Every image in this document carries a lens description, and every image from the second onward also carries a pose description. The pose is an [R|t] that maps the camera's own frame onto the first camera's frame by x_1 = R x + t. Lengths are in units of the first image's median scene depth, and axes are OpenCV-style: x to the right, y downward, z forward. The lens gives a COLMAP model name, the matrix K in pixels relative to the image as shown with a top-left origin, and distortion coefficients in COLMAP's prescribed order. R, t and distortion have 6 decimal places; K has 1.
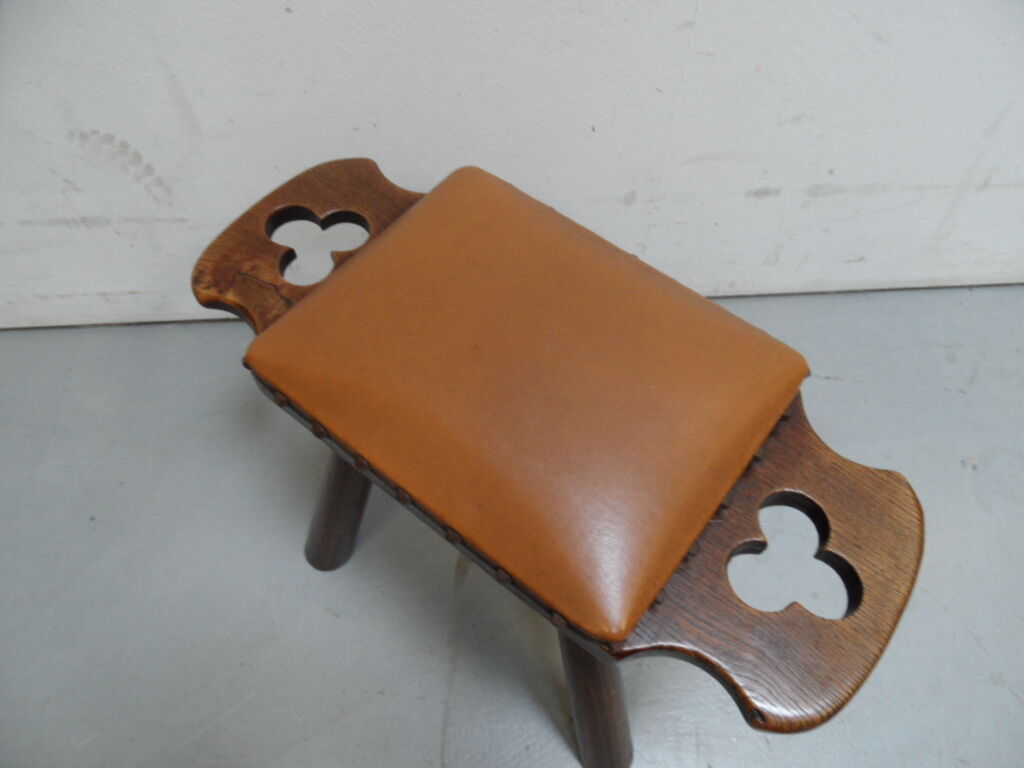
lens RADIAL K [[754.3, 0, 520.4], [0, 754.3, 387.6], [0, 0, 1]] dist [-0.030606, 0.016818]
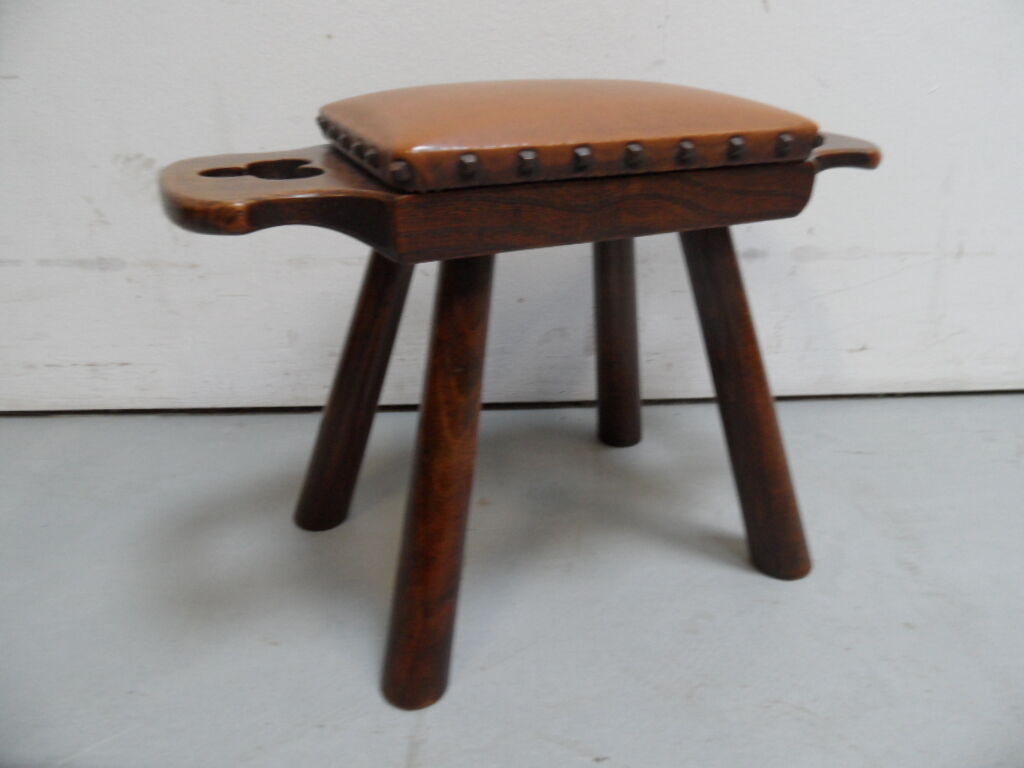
lens RADIAL K [[754.3, 0, 519.1], [0, 754.3, 375.5], [0, 0, 1]] dist [-0.030606, 0.016818]
pose [[0.999985, -0.003232, -0.004391, 0.002701], [0.000215, 0.828057, -0.560645, 0.509395], [0.005448, 0.560635, 0.828045, 0.238436]]
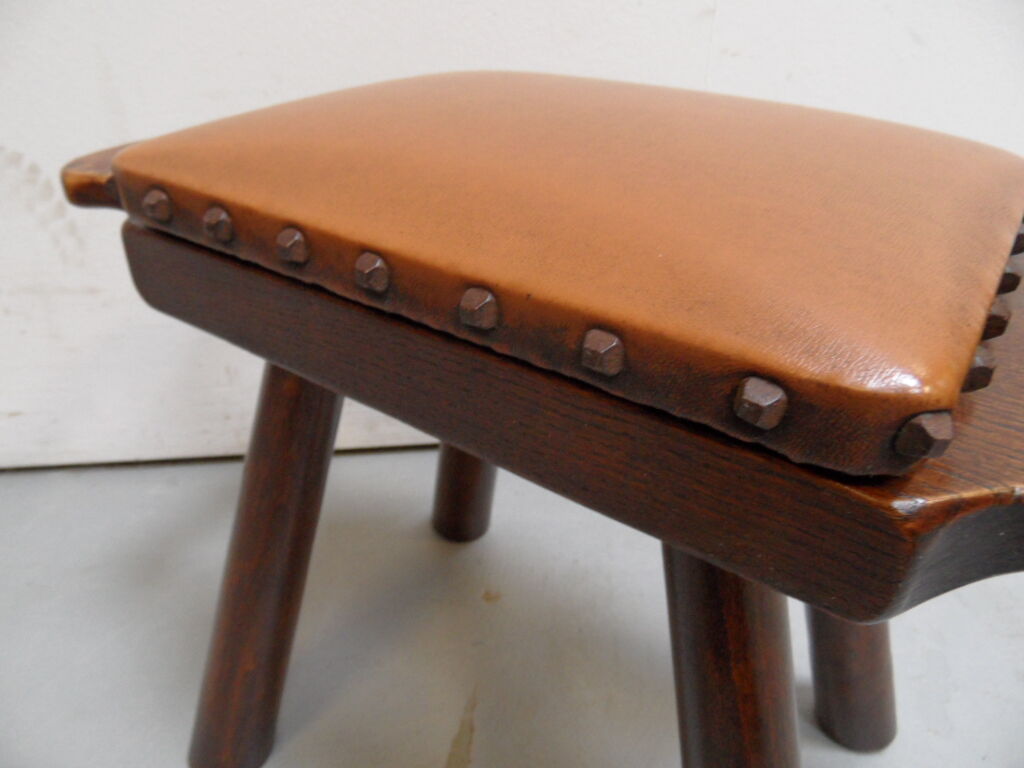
lens RADIAL K [[754.3, 0, 511.8], [0, 754.3, 382.3], [0, 0, 1]] dist [-0.030606, 0.016818]
pose [[0.998709, -0.028982, 0.041722, -0.050597], [0.045103, 0.883767, -0.465748, 0.259356], [-0.023375, 0.467028, 0.883933, 0.356605]]
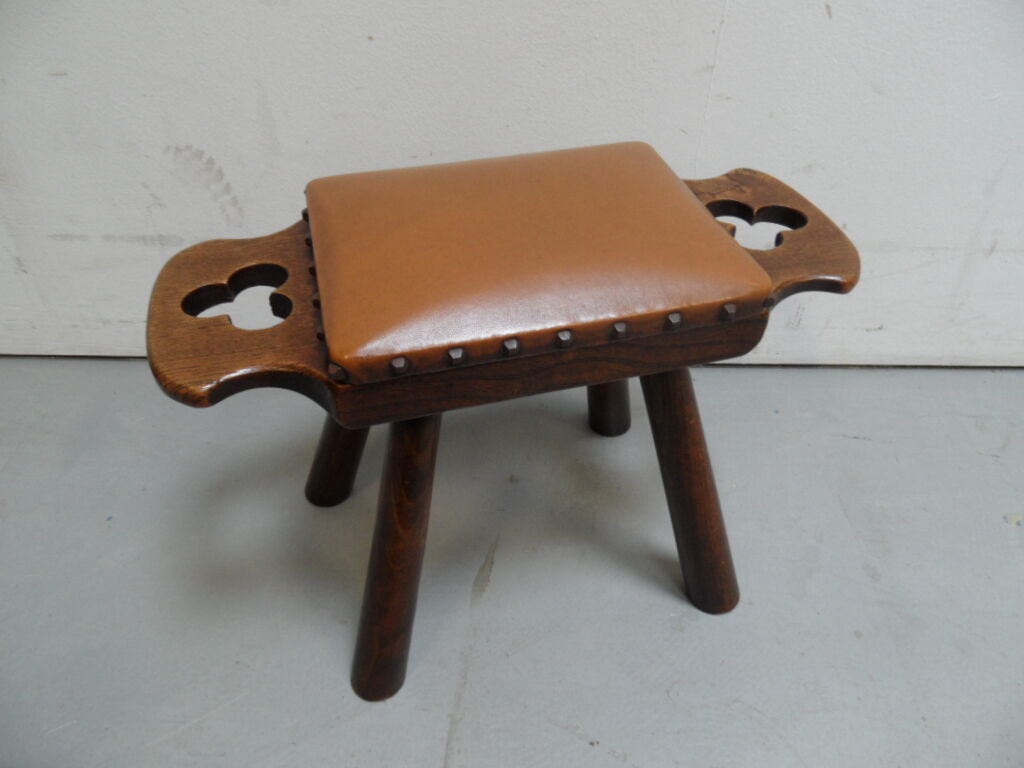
lens RADIAL K [[754.3, 0, 515.6], [0, 754.3, 383.9], [0, 0, 1]] dist [-0.030606, 0.016818]
pose [[0.998010, 0.045454, -0.043693, -0.001439], [-0.056163, 0.955839, -0.288473, 0.282290], [0.028651, 0.290353, 0.956491, 0.018262]]
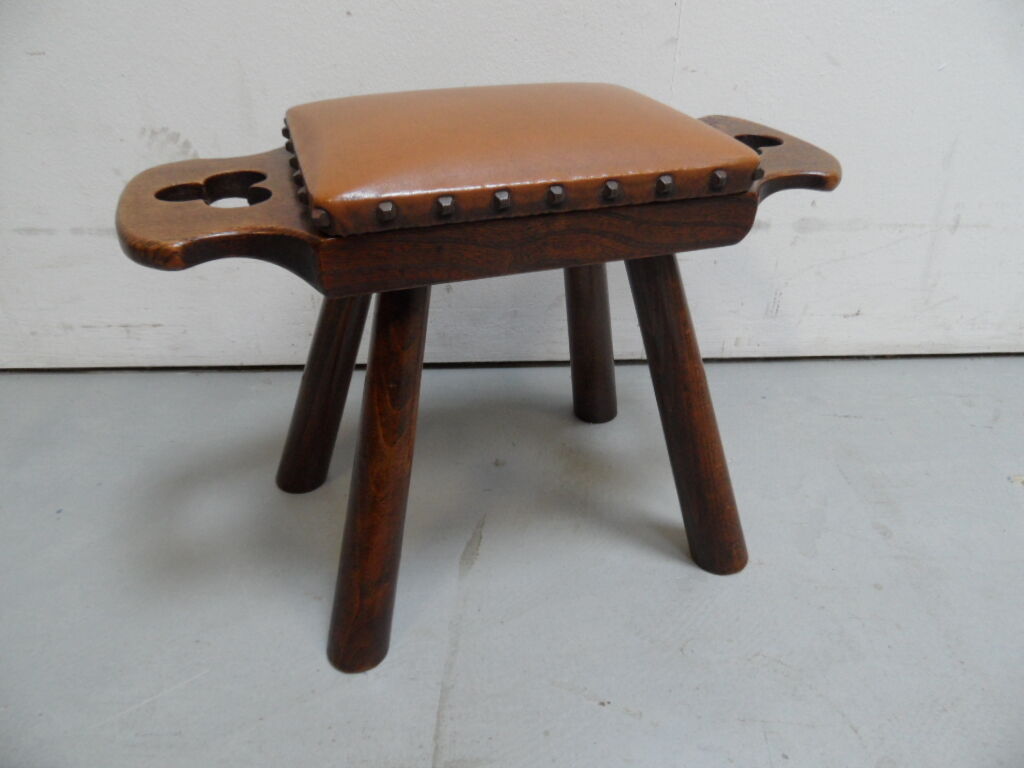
lens RADIAL K [[754.3, 0, 515.8], [0, 754.3, 380.6], [0, 0, 1]] dist [-0.030606, 0.016818]
pose [[0.999967, 0.006460, -0.004990, -0.018917], [-0.008015, 0.892811, -0.450359, 0.472568], [0.001546, 0.450384, 0.892833, 0.133947]]
